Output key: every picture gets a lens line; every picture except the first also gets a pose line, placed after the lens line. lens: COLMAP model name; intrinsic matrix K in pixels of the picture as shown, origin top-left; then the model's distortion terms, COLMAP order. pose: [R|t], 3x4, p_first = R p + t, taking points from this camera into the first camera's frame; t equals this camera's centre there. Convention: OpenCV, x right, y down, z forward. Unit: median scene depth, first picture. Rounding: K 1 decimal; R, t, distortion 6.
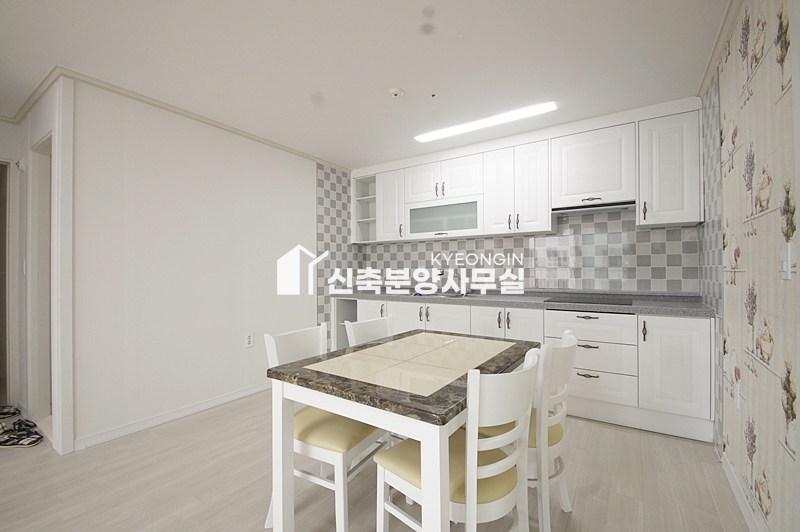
lens RADIAL K [[353.3, 0, 383.5], [0, 353.3, 269.3], [0, 0, 1]] dist [0.001921, -0.010380]
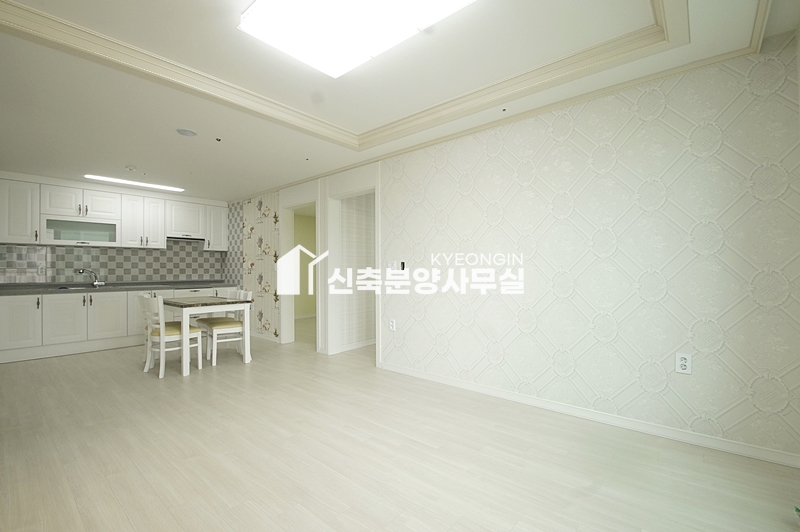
lens RADIAL K [[353.3, 0, 387.0], [0, 353.3, 269.7], [0, 0, 1]] dist [0.001921, -0.010380]
pose [[0.110959, 0.005840, 0.993808, -1.309891], [0.000213, 0.999983, -0.005901, 0.014252], [-0.993825, 0.000867, 0.110956, -0.388607]]
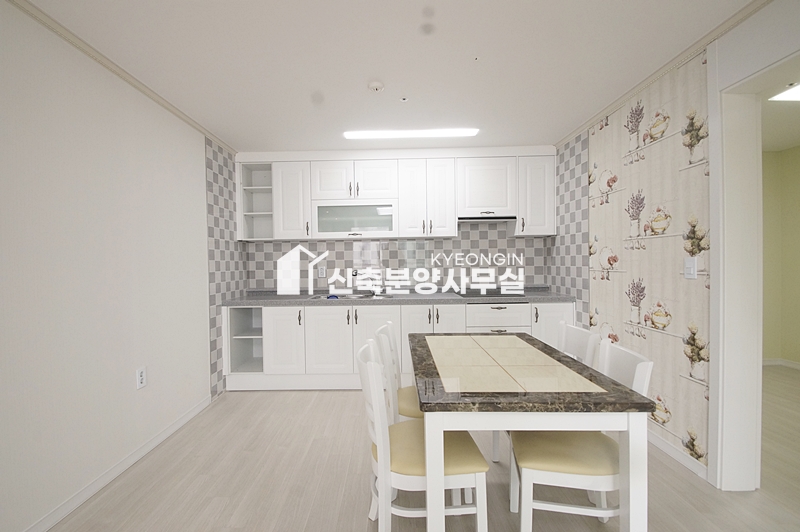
lens RADIAL K [[353.3, 0, 383.2], [0, 353.3, 269.1], [0, 0, 1]] dist [0.001921, -0.010380]
pose [[0.829920, -0.017155, 0.557619, -0.404425], [0.009434, 0.999816, 0.016718, -0.023092], [-0.557803, -0.008614, 0.829929, 0.167738]]
